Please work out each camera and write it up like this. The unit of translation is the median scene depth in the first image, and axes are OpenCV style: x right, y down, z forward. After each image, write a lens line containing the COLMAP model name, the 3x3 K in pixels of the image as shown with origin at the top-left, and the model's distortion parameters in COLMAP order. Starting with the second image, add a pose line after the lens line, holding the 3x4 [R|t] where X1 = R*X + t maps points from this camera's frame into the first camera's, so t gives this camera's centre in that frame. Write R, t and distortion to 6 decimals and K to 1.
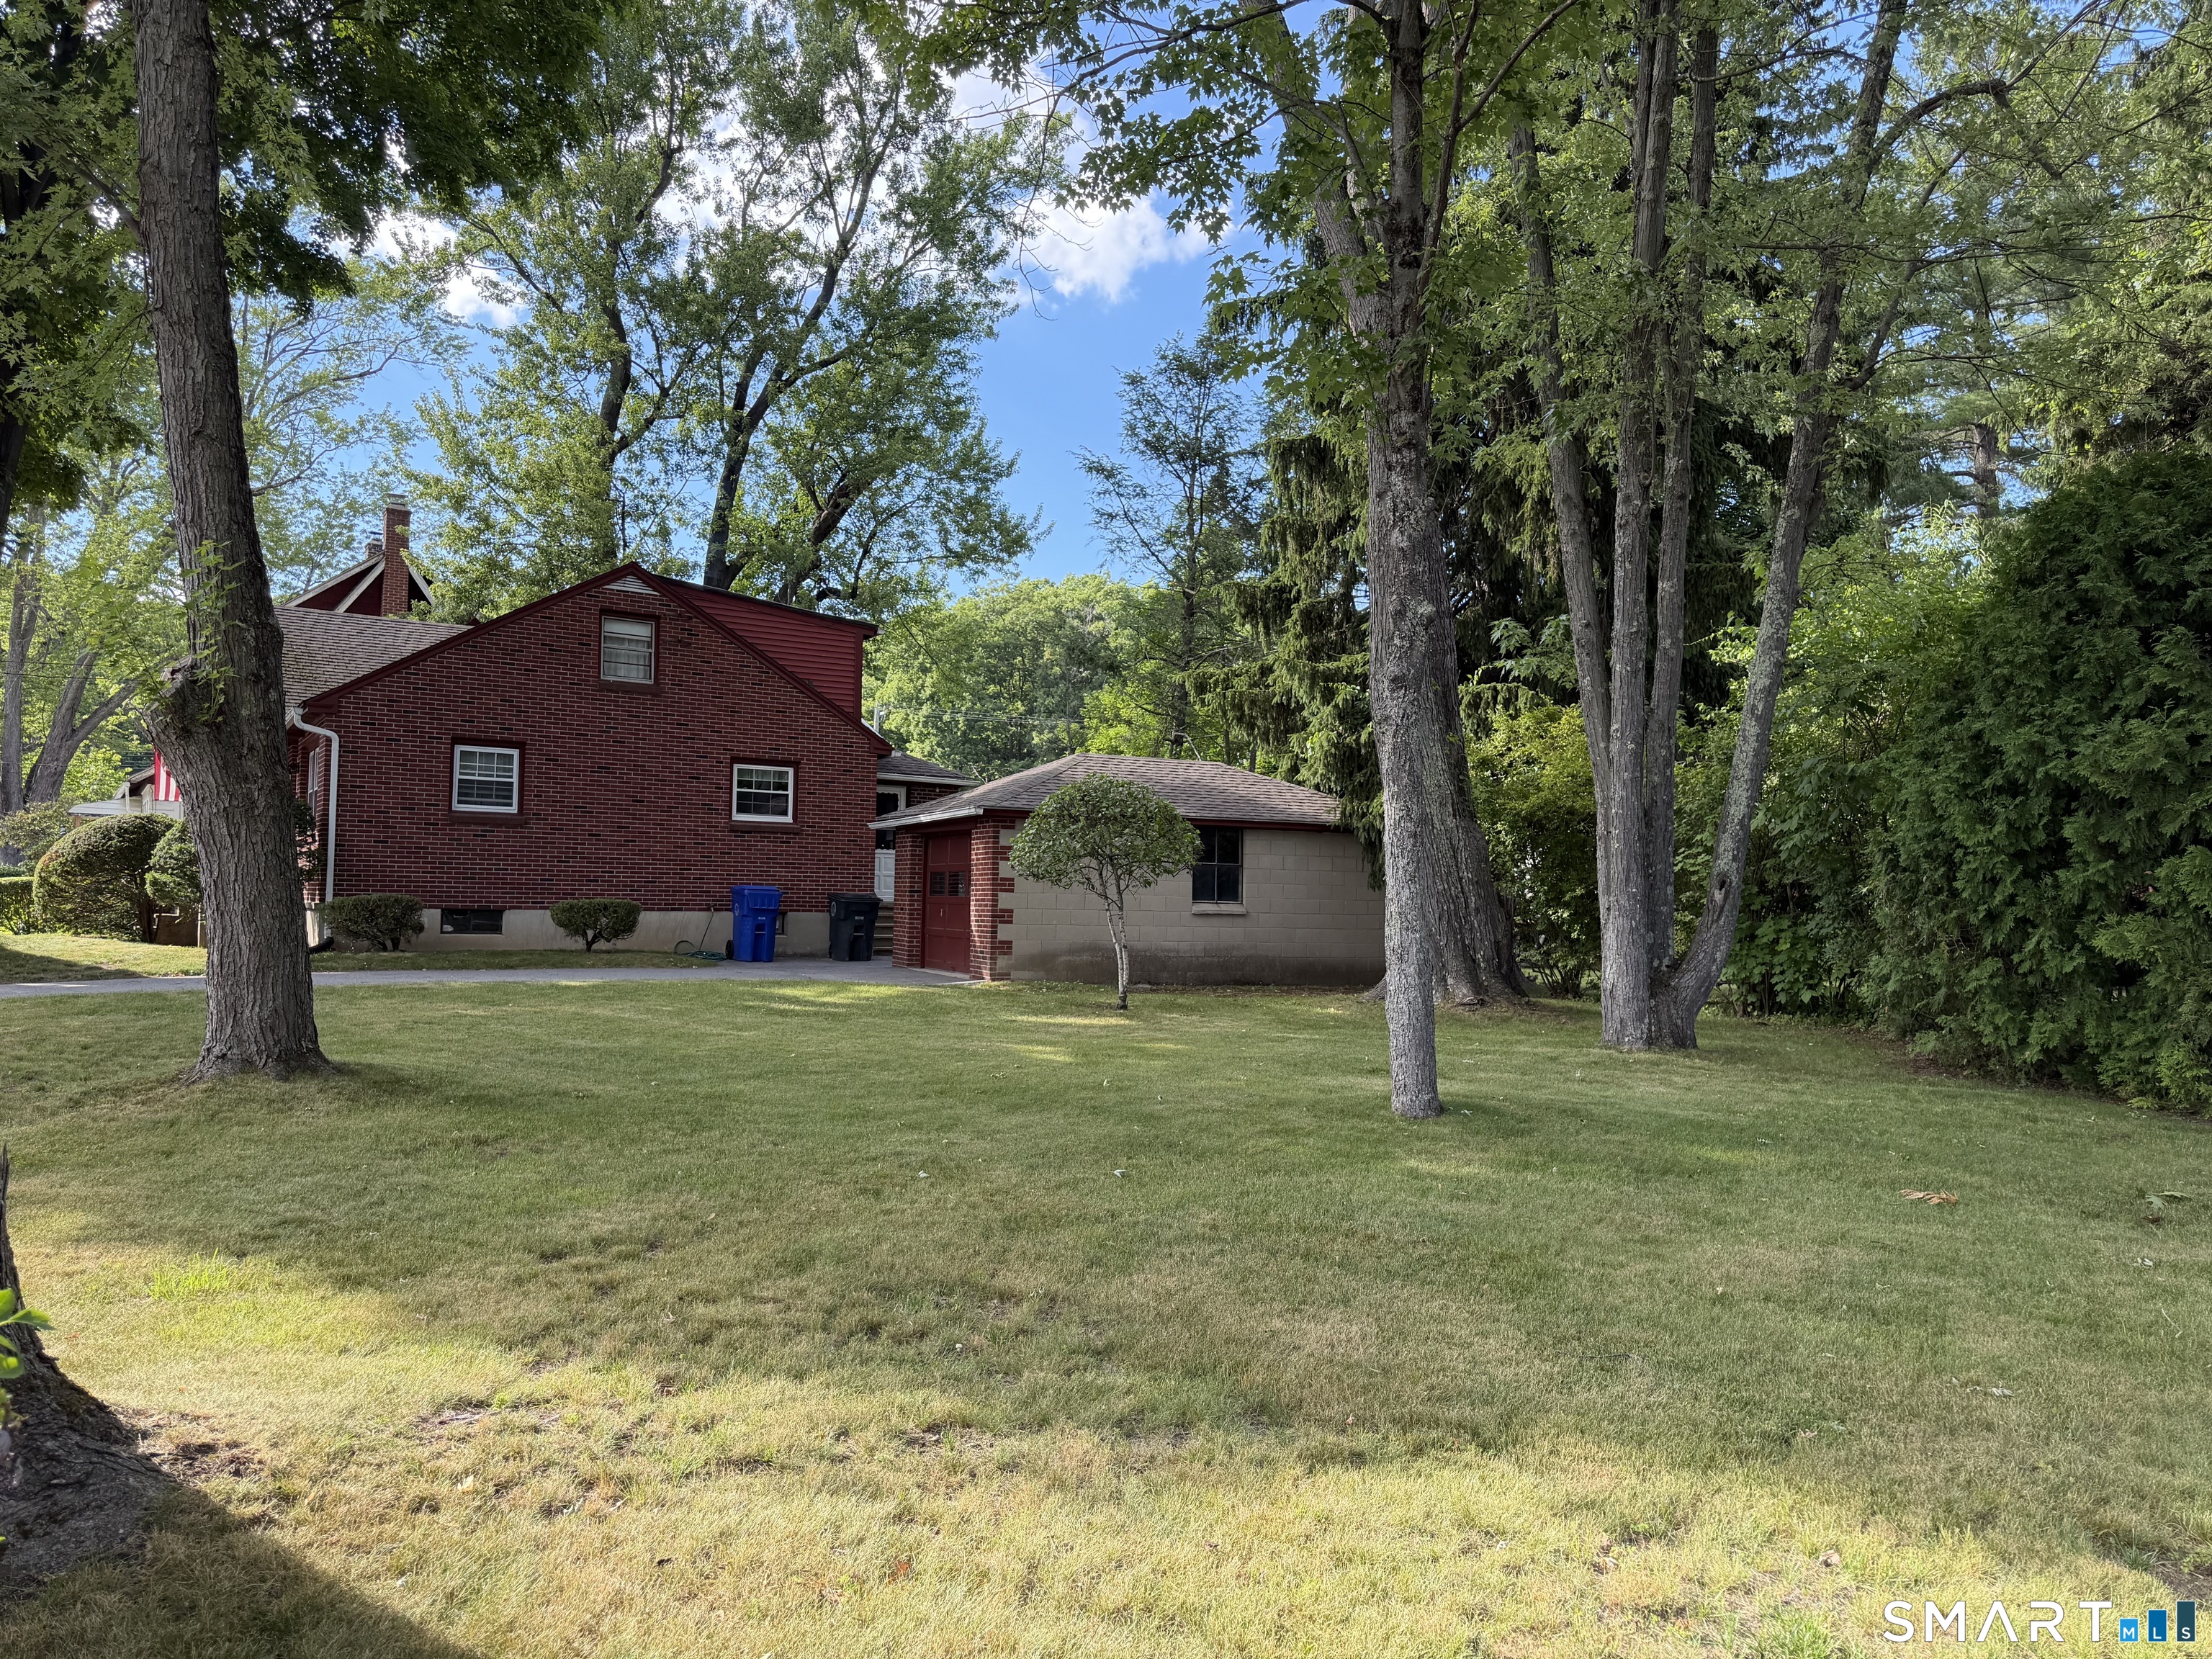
lens RADIAL K [[1585.4, 0, 1116.4], [0, 1585.4, 826.8], [0, 0, 1]] dist [-0.002033, -0.001884]
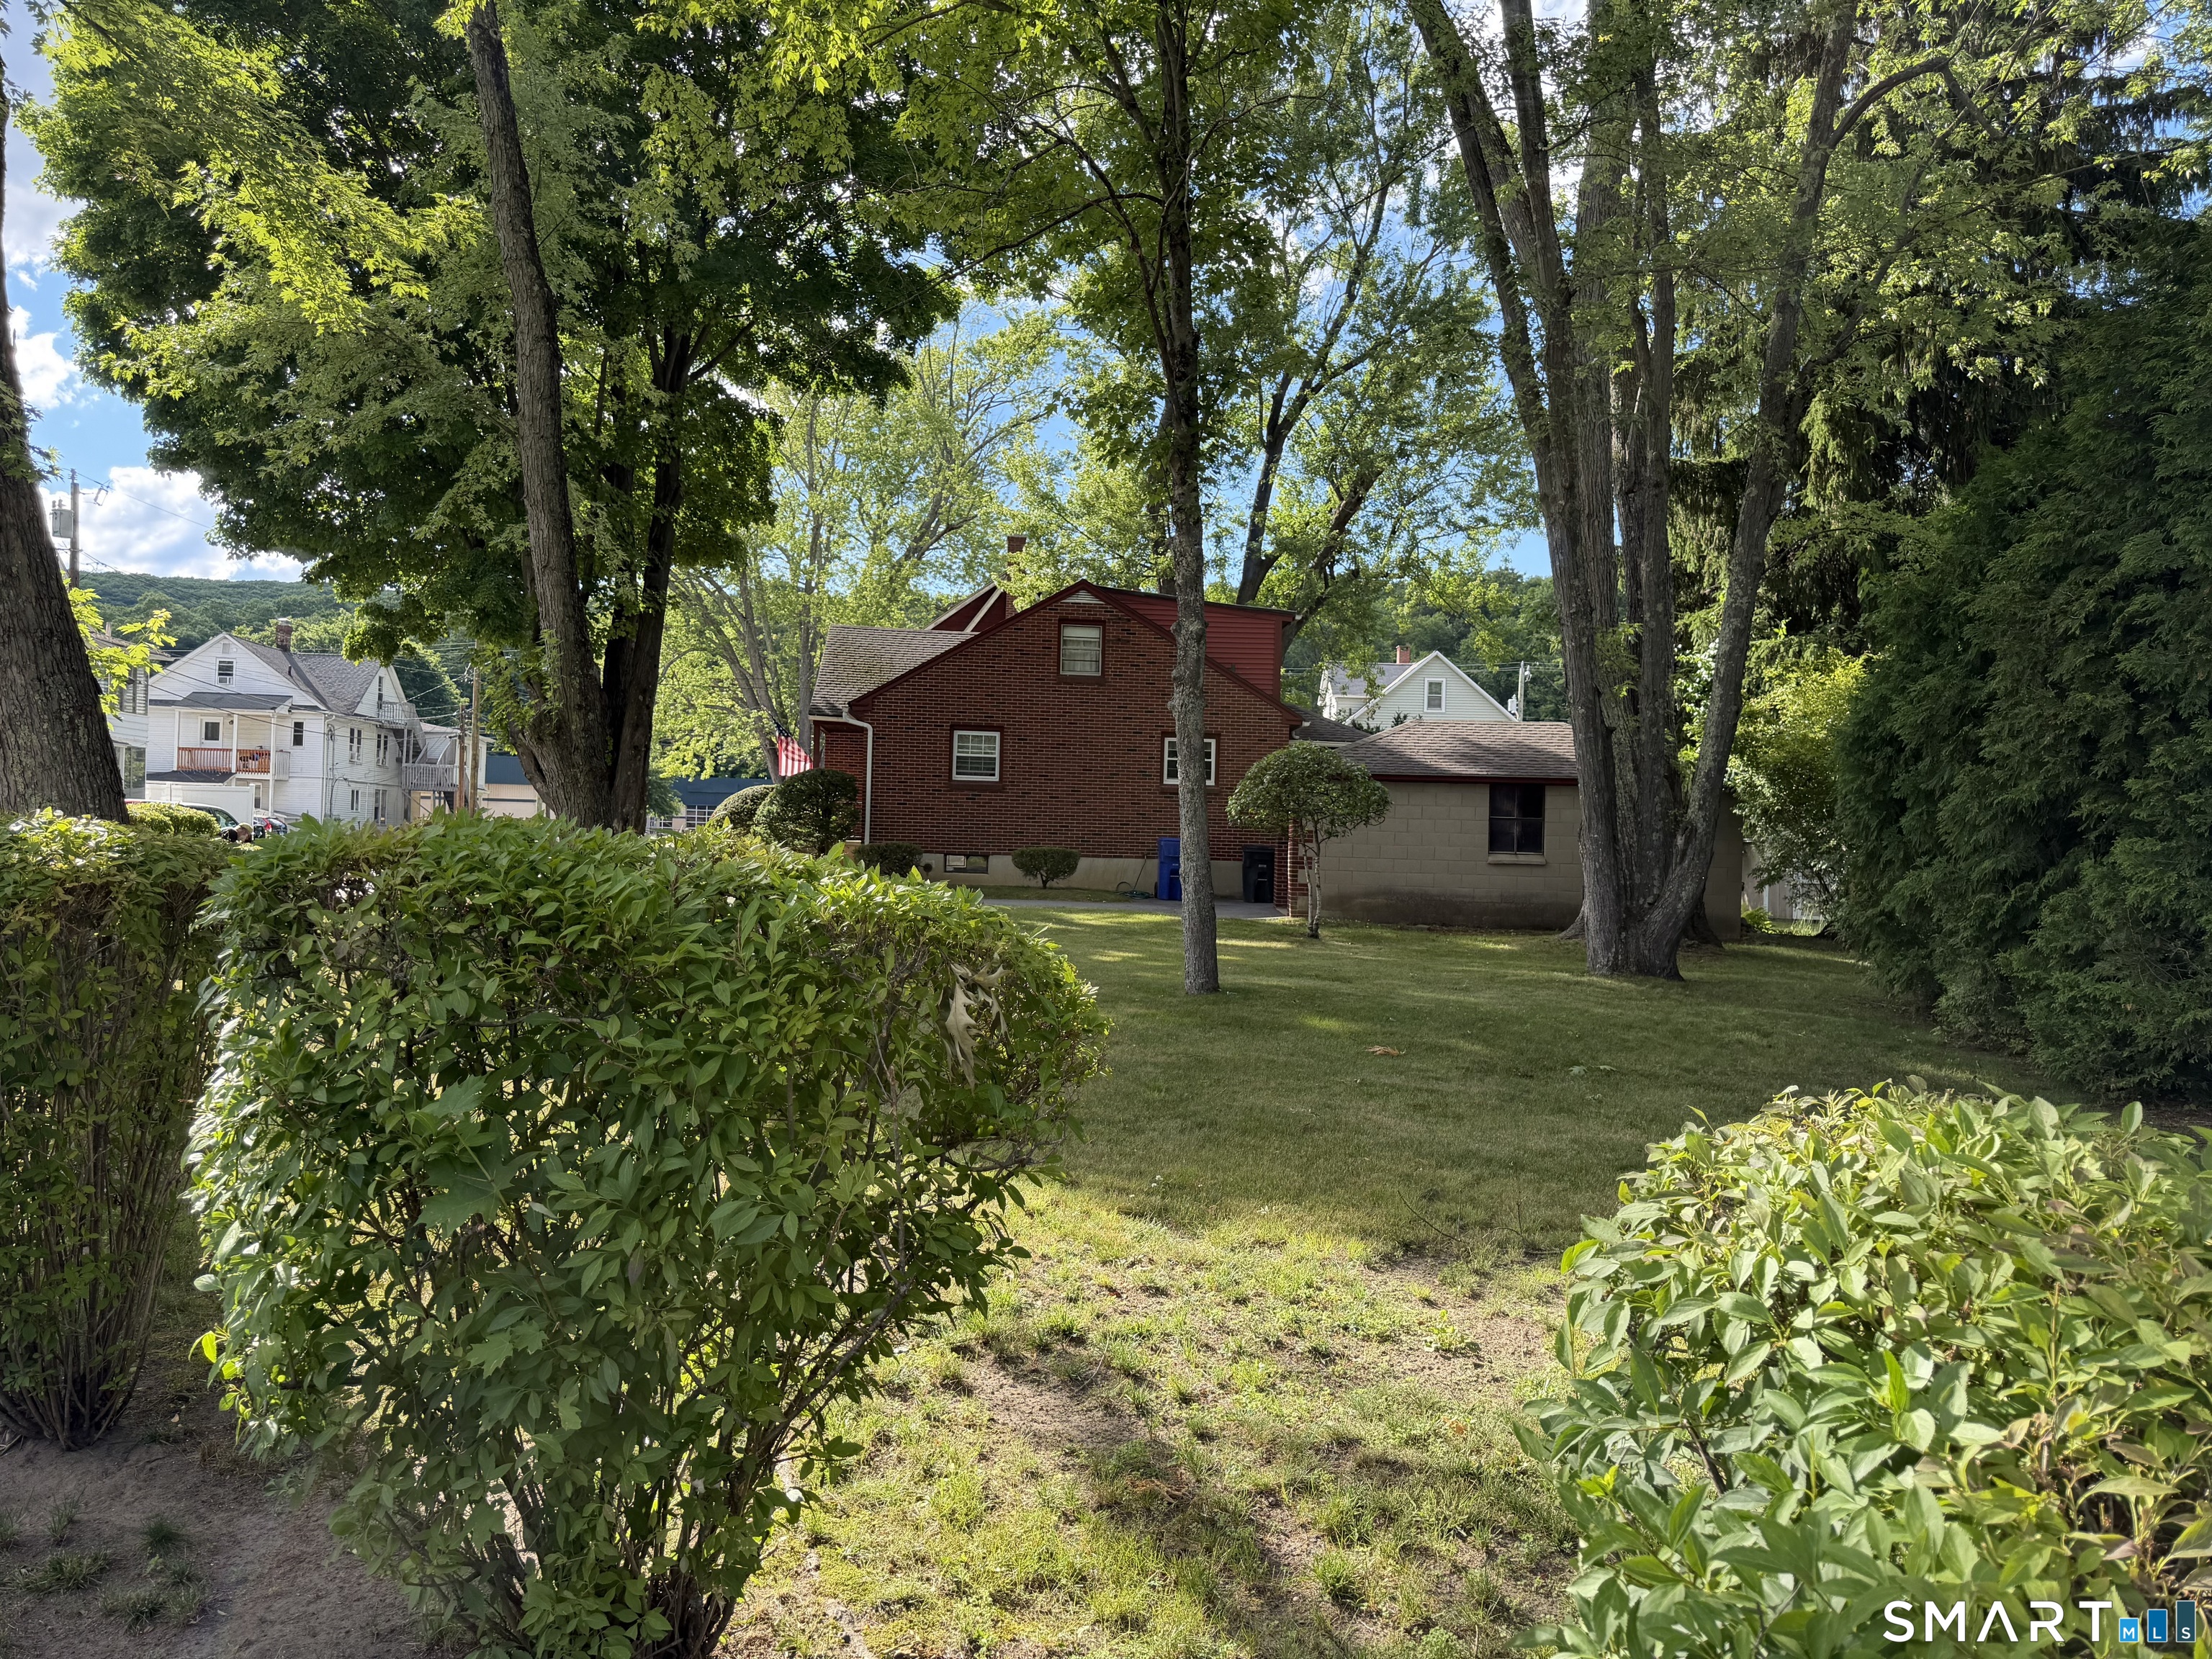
lens RADIAL K [[1585.4, 0, 1116.4], [0, 1585.4, 826.8], [0, 0, 1]] dist [-0.002033, -0.001884]
pose [[0.889199, -0.000293, -0.457520, 0.299988], [0.011695, 0.999688, 0.022090, 0.001071], [0.457371, -0.024993, 0.888925, -0.109382]]
